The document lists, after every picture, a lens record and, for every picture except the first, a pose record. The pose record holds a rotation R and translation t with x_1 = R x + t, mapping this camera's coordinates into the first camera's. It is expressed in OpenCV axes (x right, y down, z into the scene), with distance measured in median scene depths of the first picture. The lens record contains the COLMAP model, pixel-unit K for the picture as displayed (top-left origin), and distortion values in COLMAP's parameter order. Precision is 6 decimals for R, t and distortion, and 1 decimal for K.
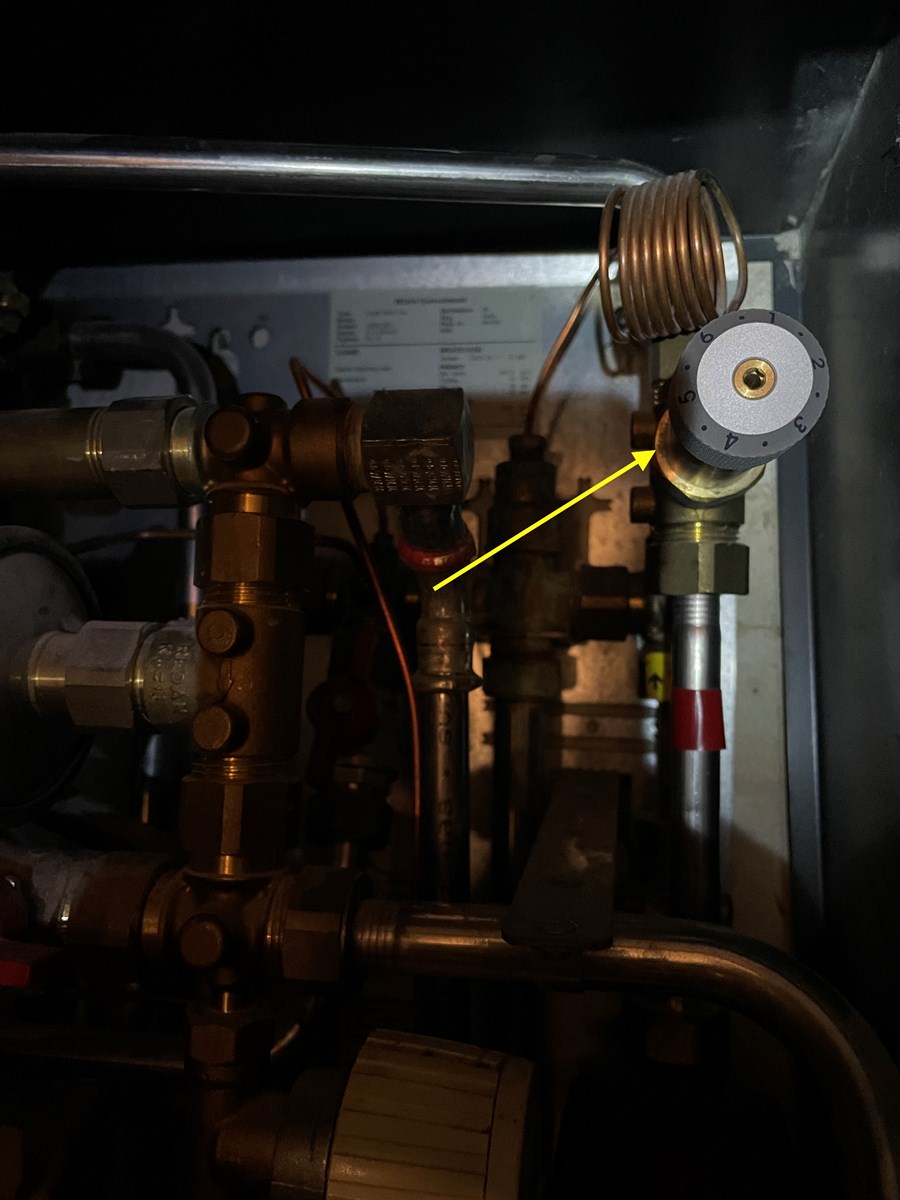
lens RADIAL K [[912.1, 0, 456.4], [0, 912.1, 581.7], [0, 0, 1]] dist [0.066795, -0.115664]
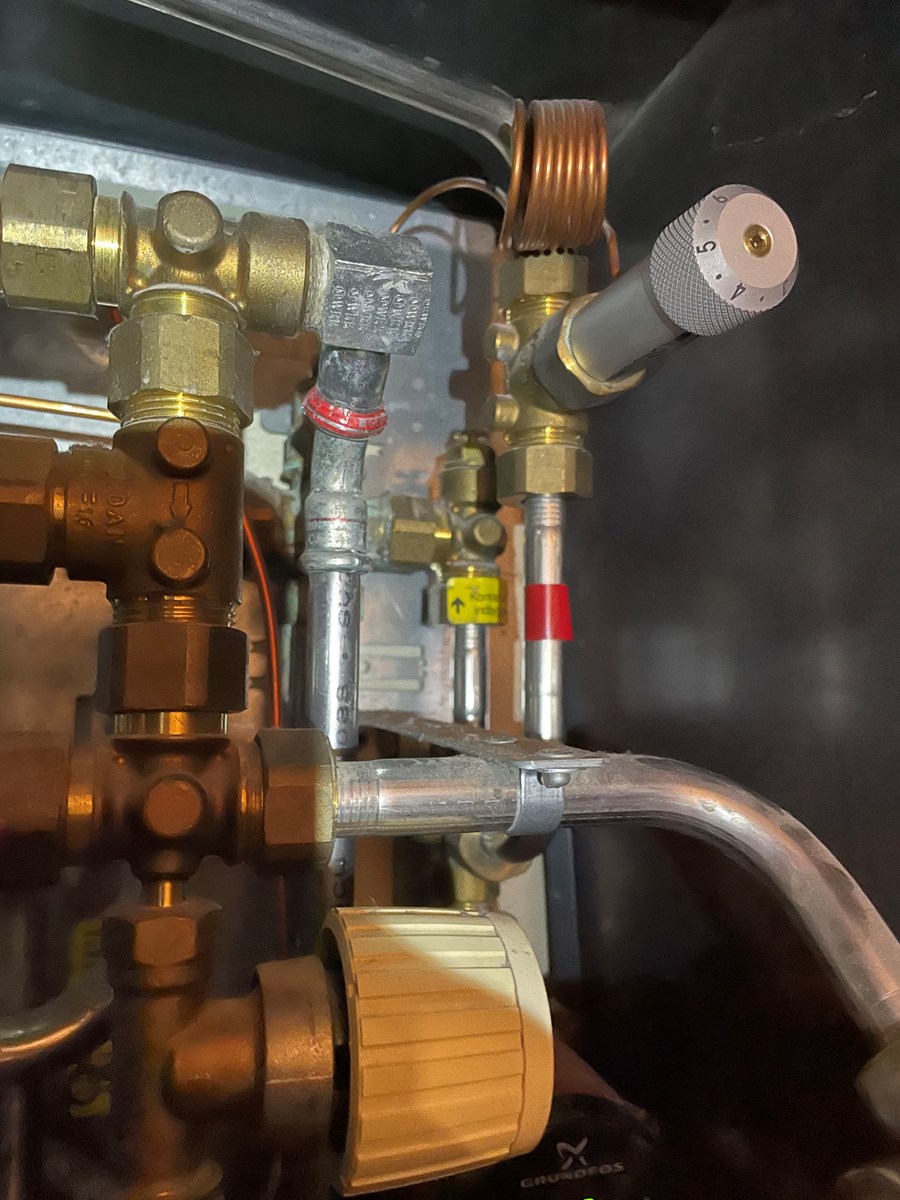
lens RADIAL K [[912.1, 0, 456.4], [0, 912.1, 581.7], [0, 0, 1]] dist [0.066795, -0.115664]
pose [[0.876809, 0.044929, 0.478734, -0.421867], [-0.016436, 0.997844, -0.063545, 0.222878], [-0.480557, 0.047848, 0.875657, 0.144380]]
